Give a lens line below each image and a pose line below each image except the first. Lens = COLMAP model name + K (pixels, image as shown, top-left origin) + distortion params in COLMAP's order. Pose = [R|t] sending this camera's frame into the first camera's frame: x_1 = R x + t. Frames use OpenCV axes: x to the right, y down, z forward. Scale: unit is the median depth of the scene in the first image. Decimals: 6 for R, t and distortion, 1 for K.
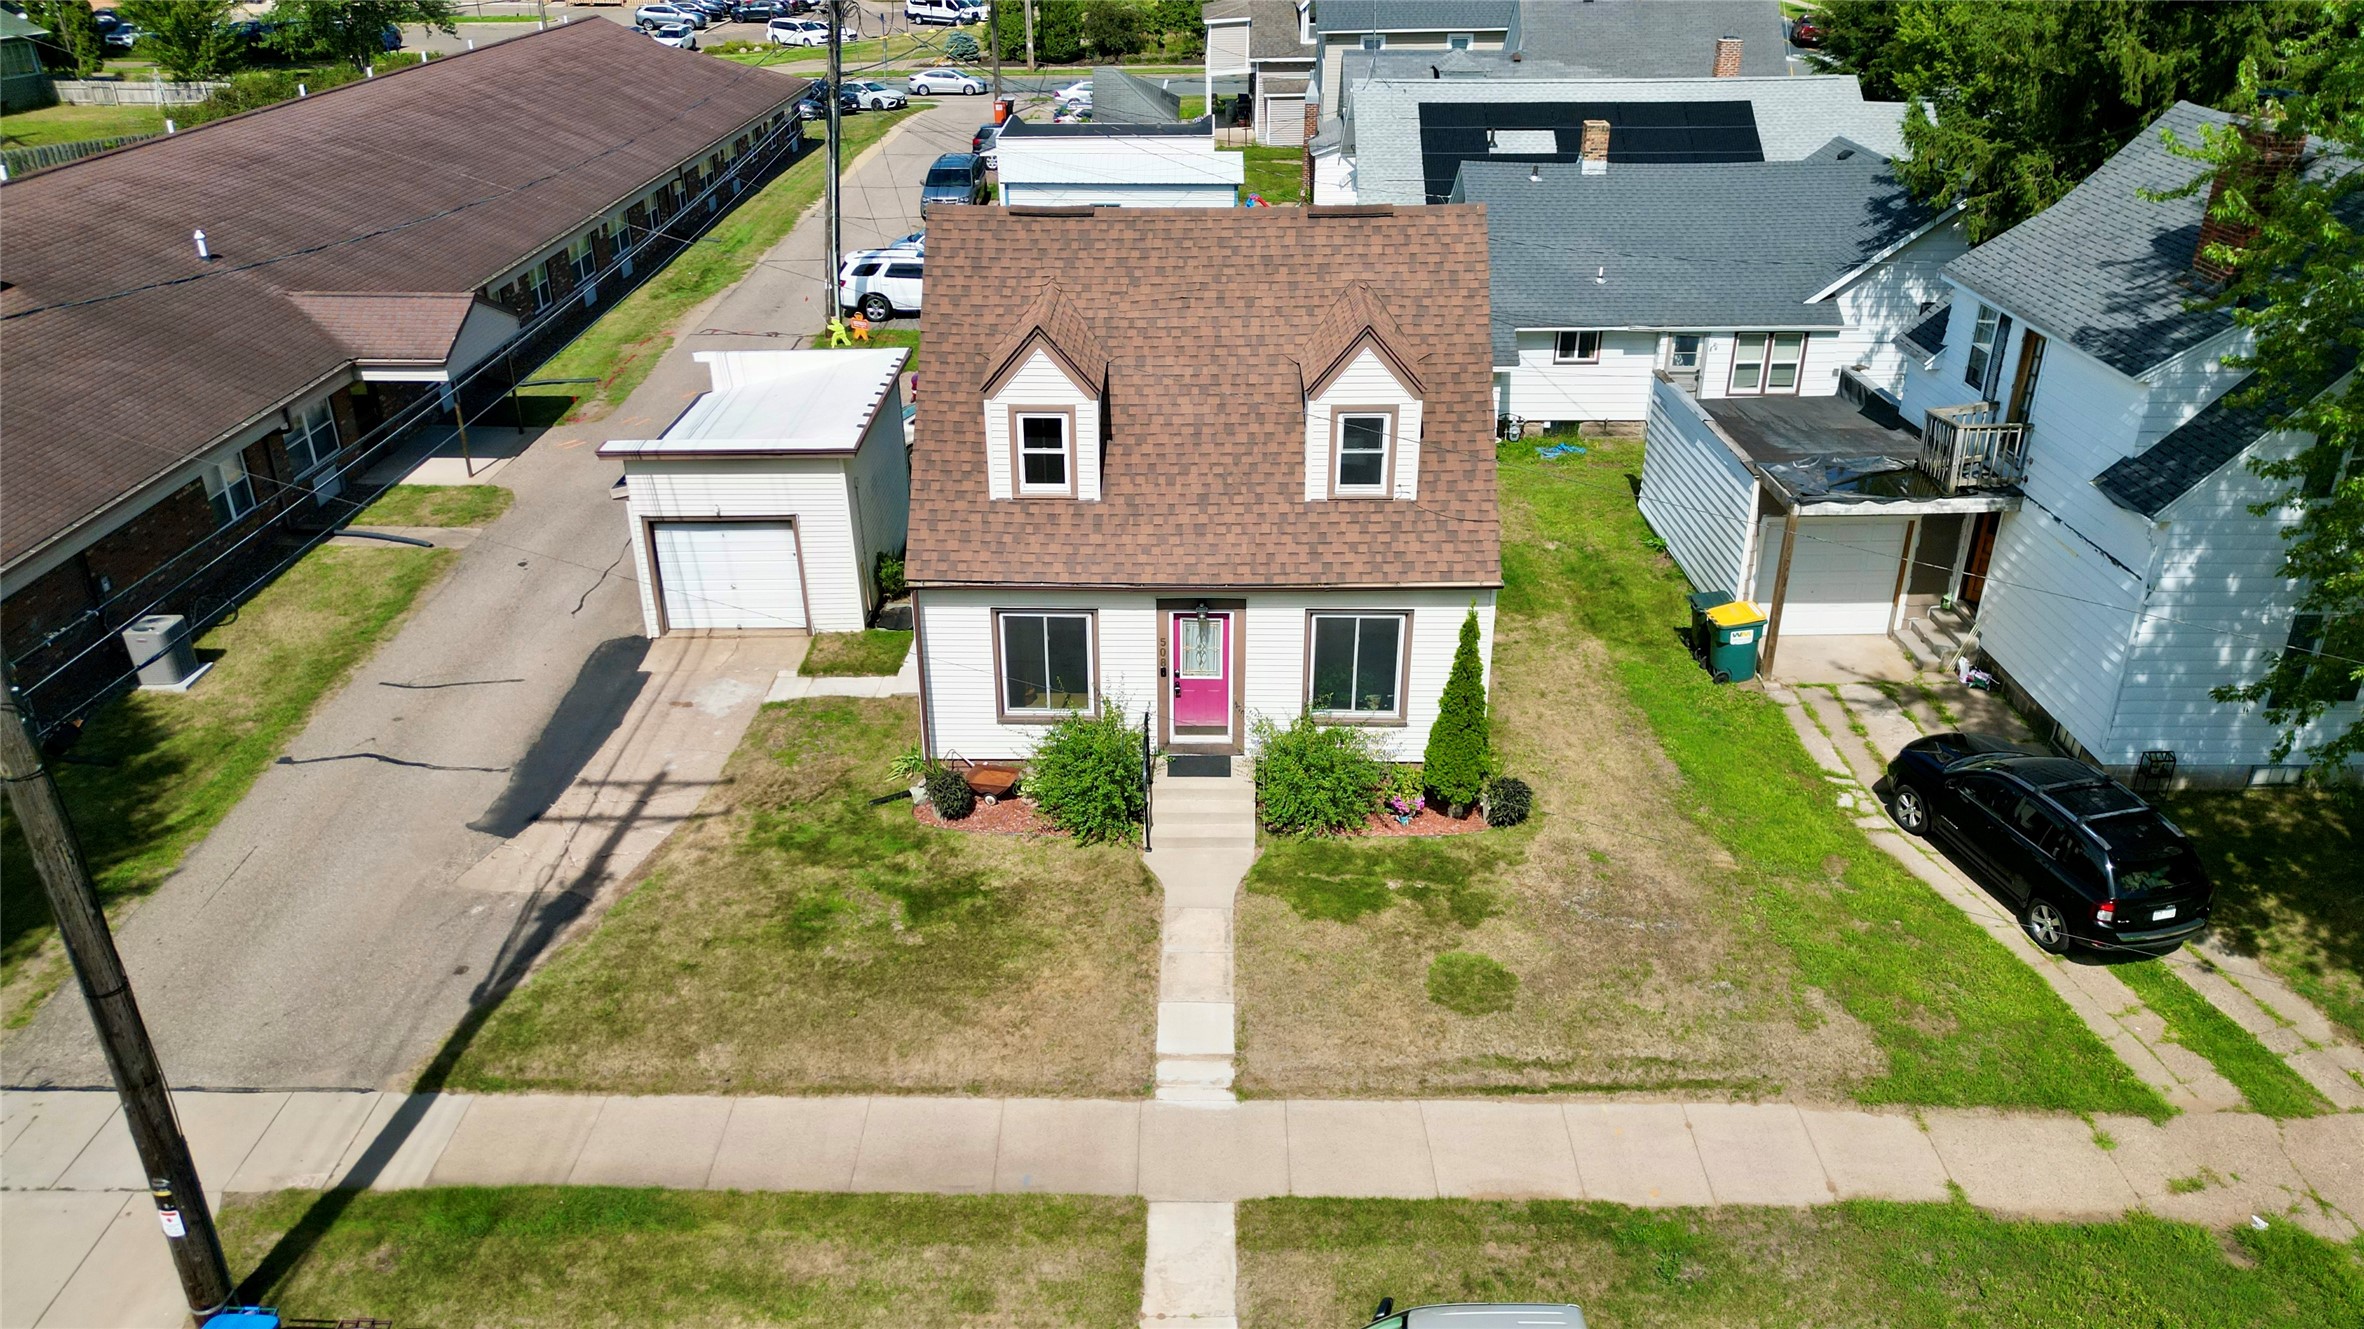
lens RADIAL K [[1648.0, 0, 1182.0], [0, 1648.0, 664.5], [0, 0, 1]] dist [0.103378, -0.125965]
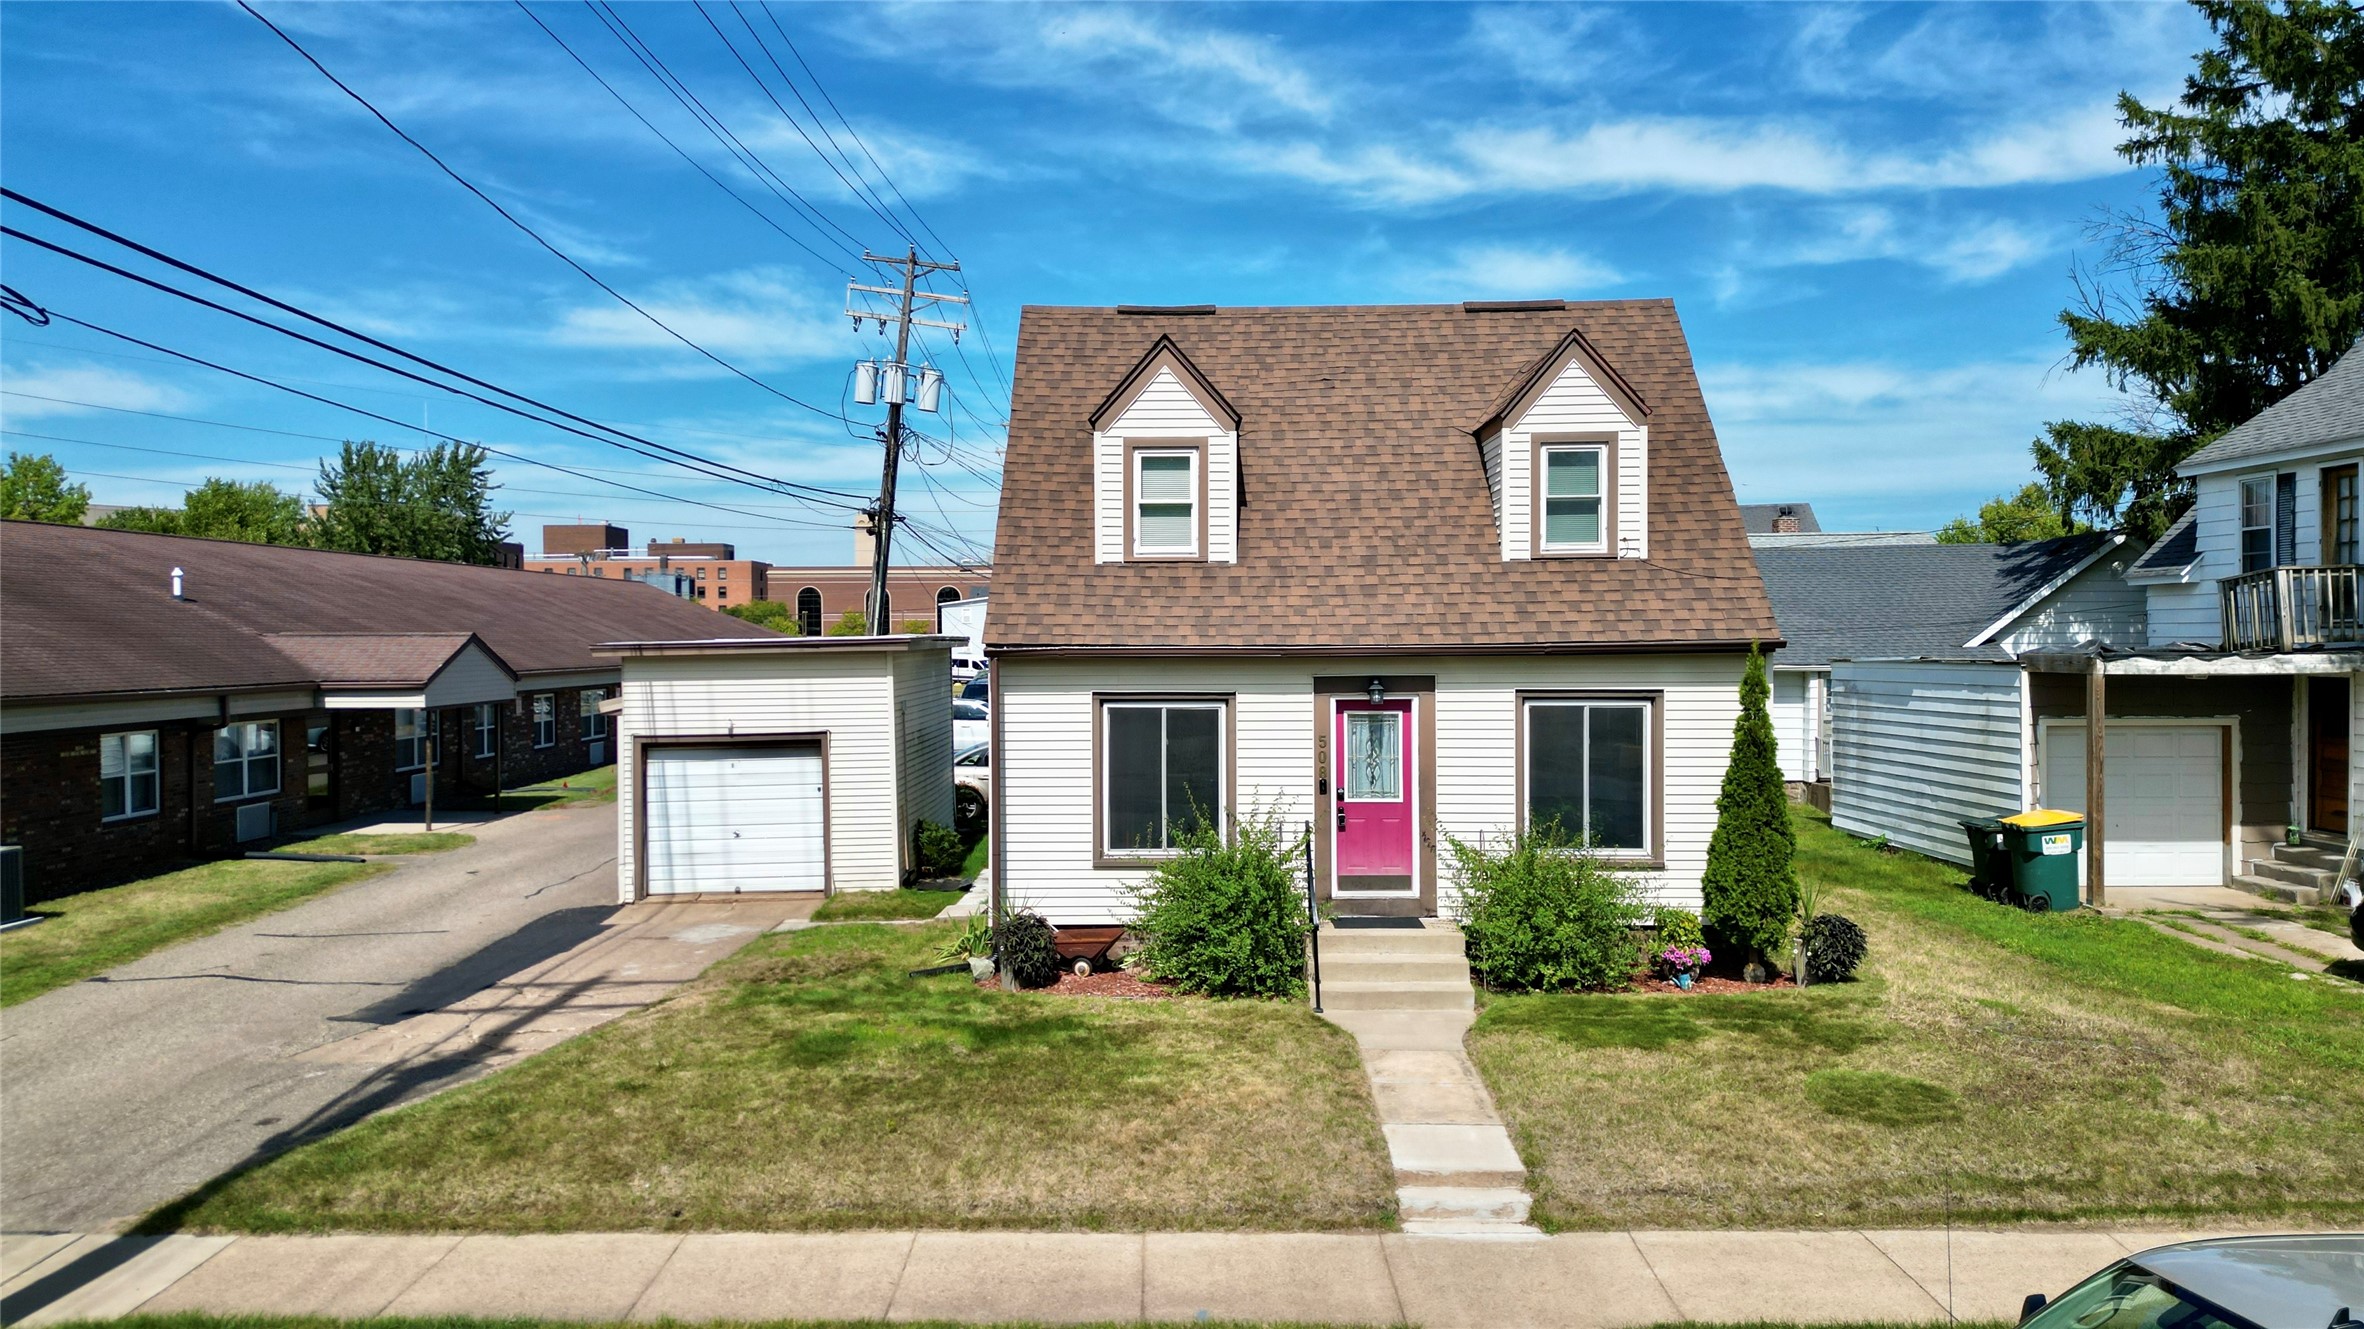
lens RADIAL K [[1648.8, 0, 1179.2], [0, 1648.8, 660.4], [0, 0, 1]] dist [0.092136, -0.095856]
pose [[0.999986, -0.002036, 0.004947, -0.080344], [0.003958, 0.903649, -0.428256, 0.272985], [-0.003598, 0.428270, 0.903644, 0.316940]]
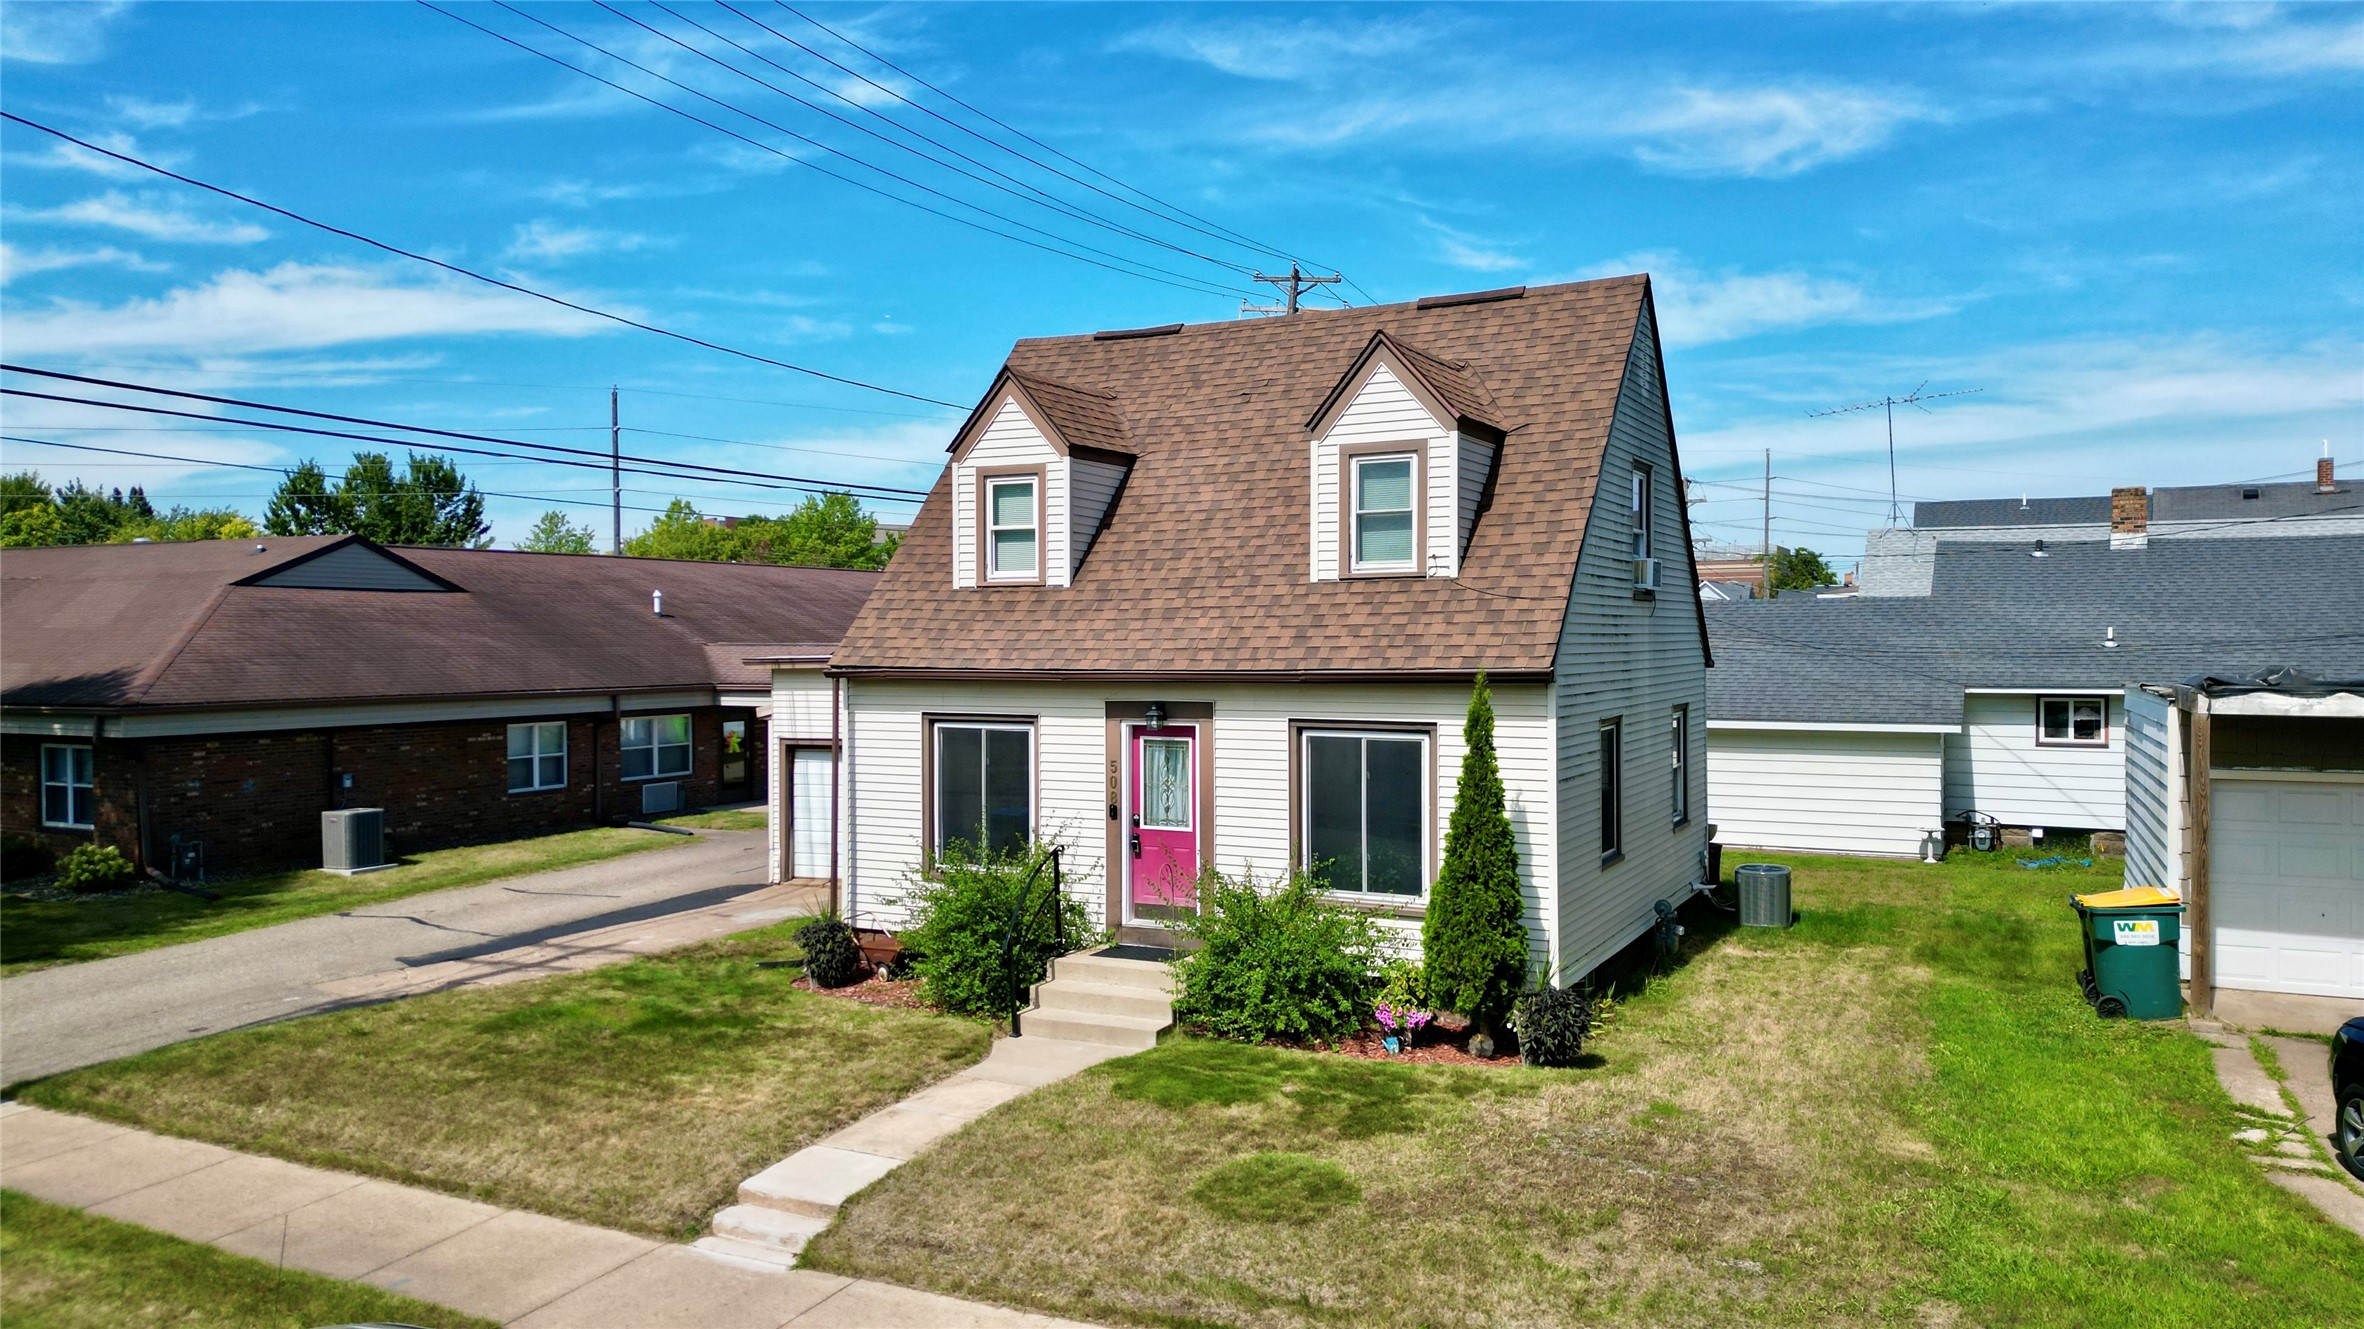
lens RADIAL K [[1648.8, 0, 1179.2], [0, 1648.8, 660.4], [0, 0, 1]] dist [0.092136, -0.095856]
pose [[0.897219, 0.005613, -0.441550, 0.342418], [-0.193574, 0.903725, -0.381850, 0.220612], [0.396897, 0.428076, 0.811926, 0.396961]]
